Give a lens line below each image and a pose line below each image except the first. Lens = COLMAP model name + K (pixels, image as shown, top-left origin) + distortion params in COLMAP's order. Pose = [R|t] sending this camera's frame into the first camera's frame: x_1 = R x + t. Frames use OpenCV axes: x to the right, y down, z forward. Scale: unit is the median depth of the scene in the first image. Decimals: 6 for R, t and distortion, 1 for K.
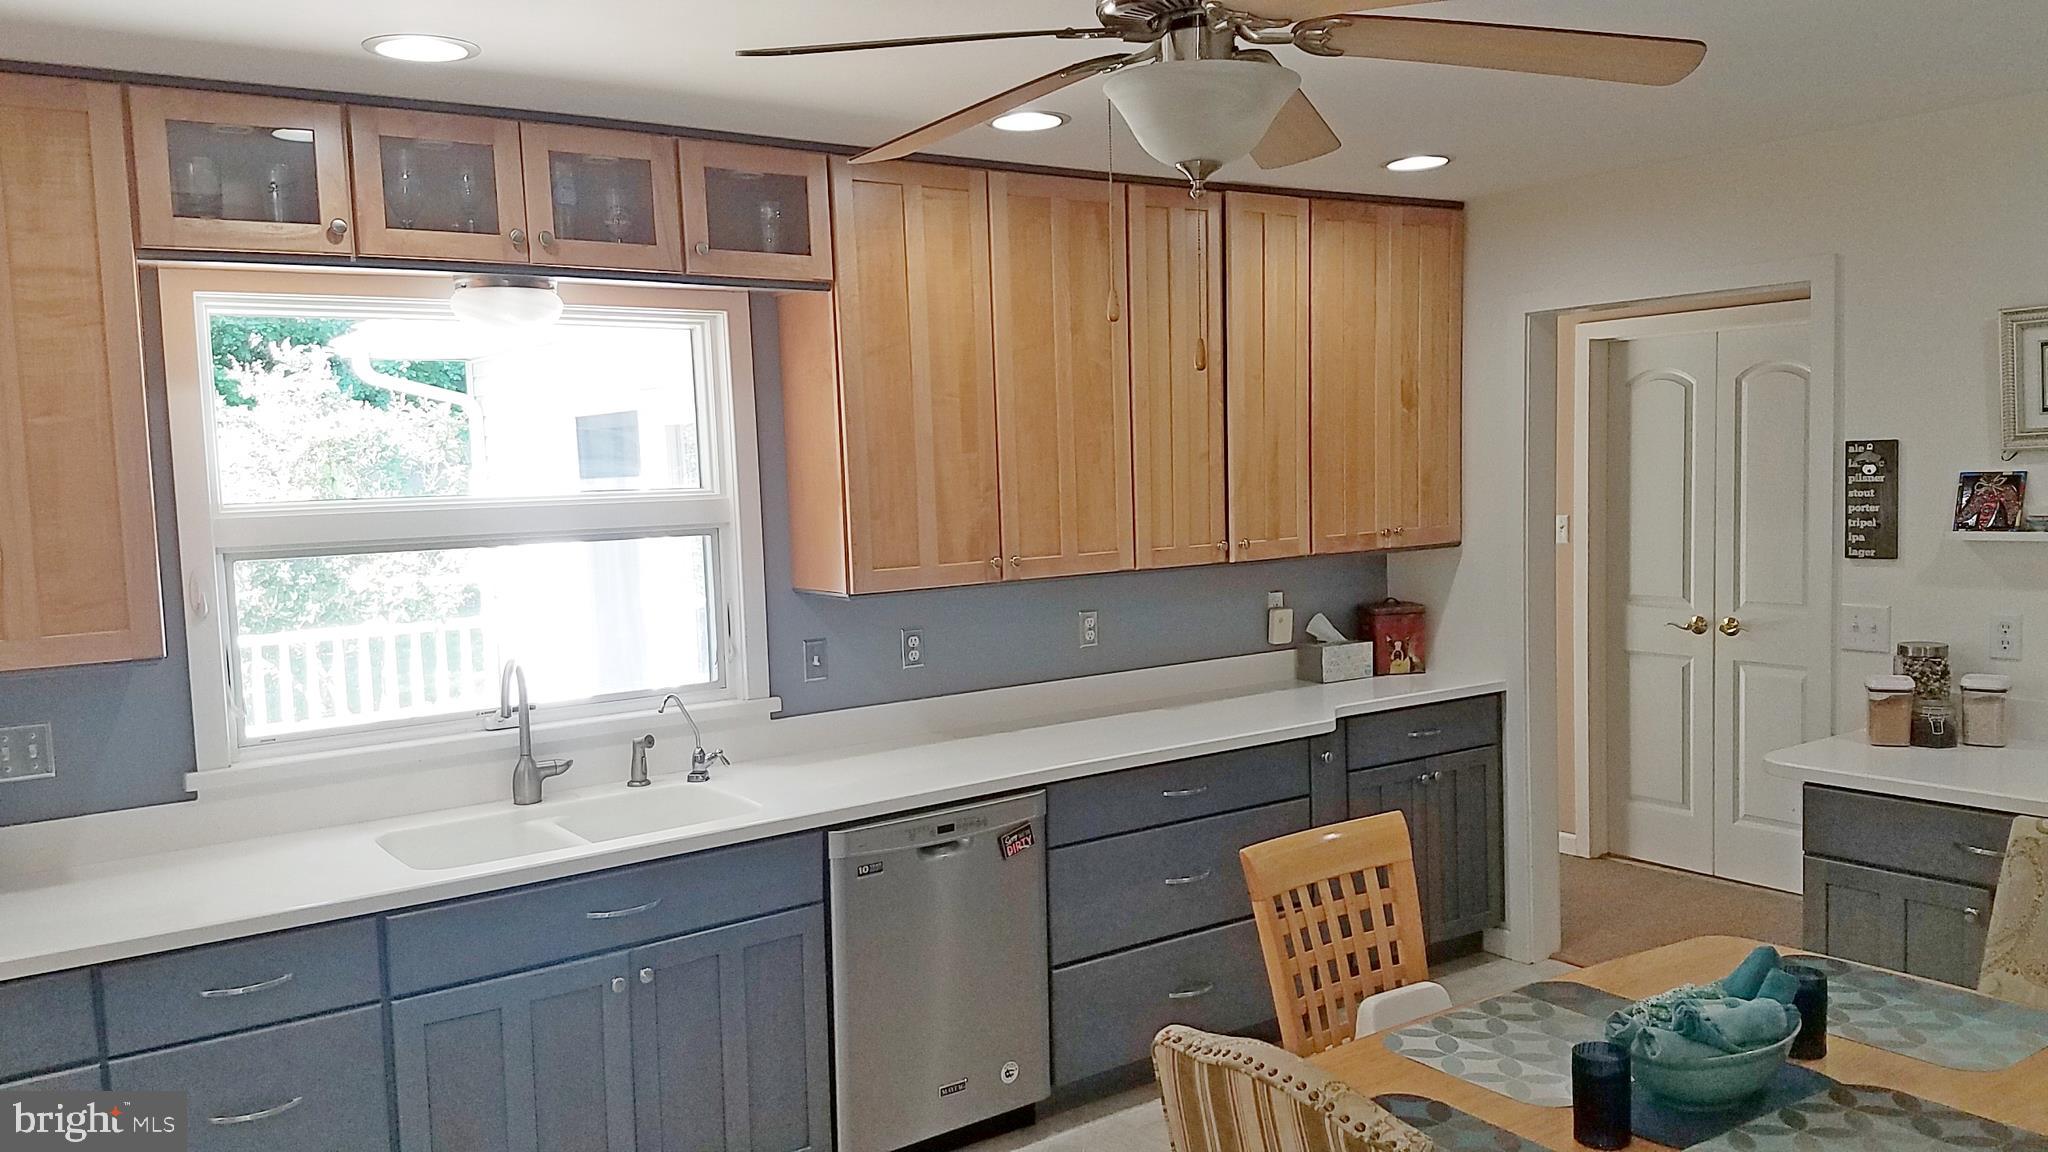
lens RADIAL K [[1498.5, 0, 1029.3], [0, 1498.5, 553.2], [0, 0, 1]] dist [0.201580, -0.308603]
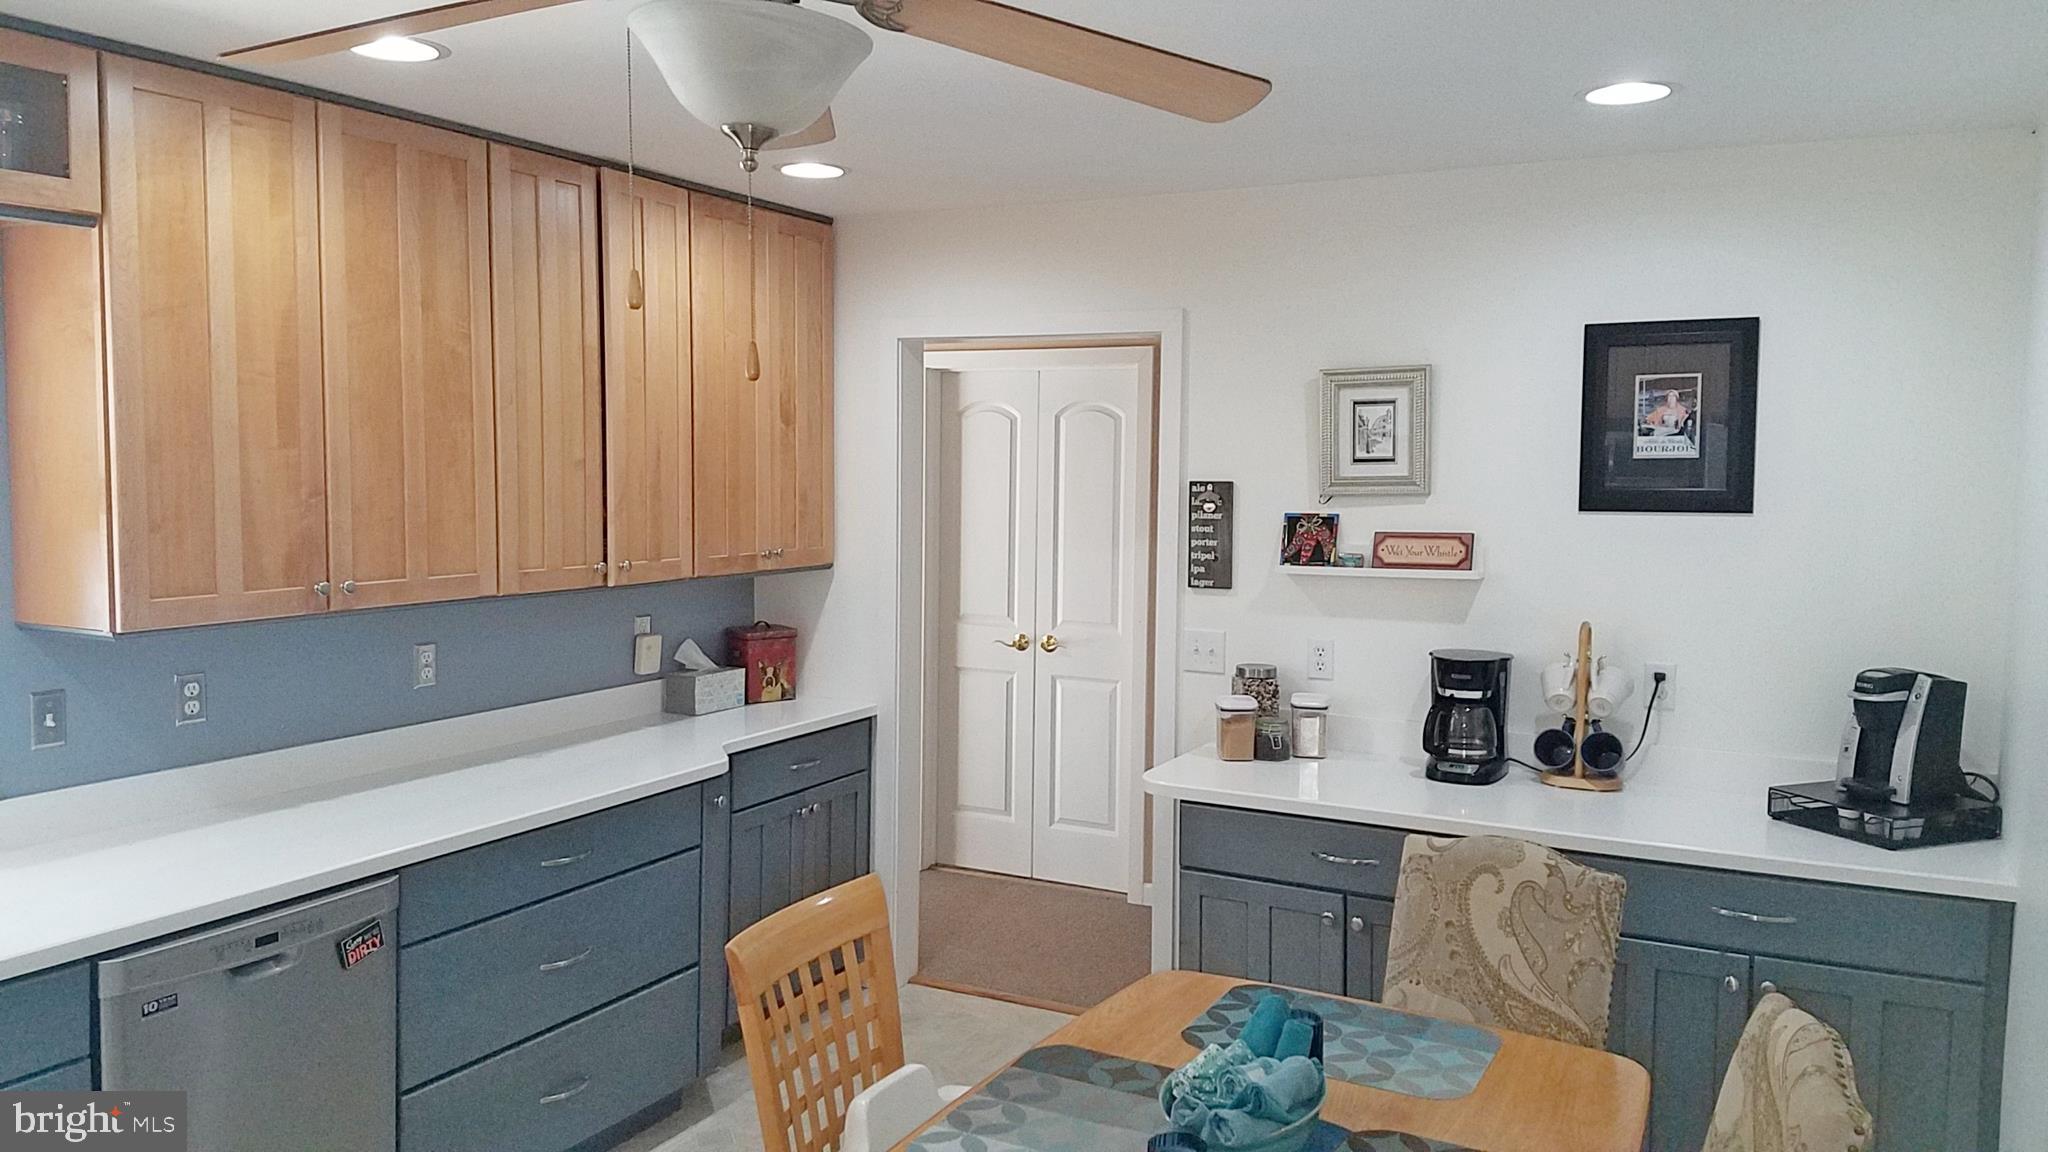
lens RADIAL K [[1498.5, 0, 1029.3], [0, 1498.5, 553.2], [0, 0, 1]] dist [0.201580, -0.308603]
pose [[0.888120, 0.015886, 0.459337, -0.063789], [-0.013860, 0.999874, -0.007783, -0.011228], [-0.459402, 0.000546, 0.888228, 0.103675]]
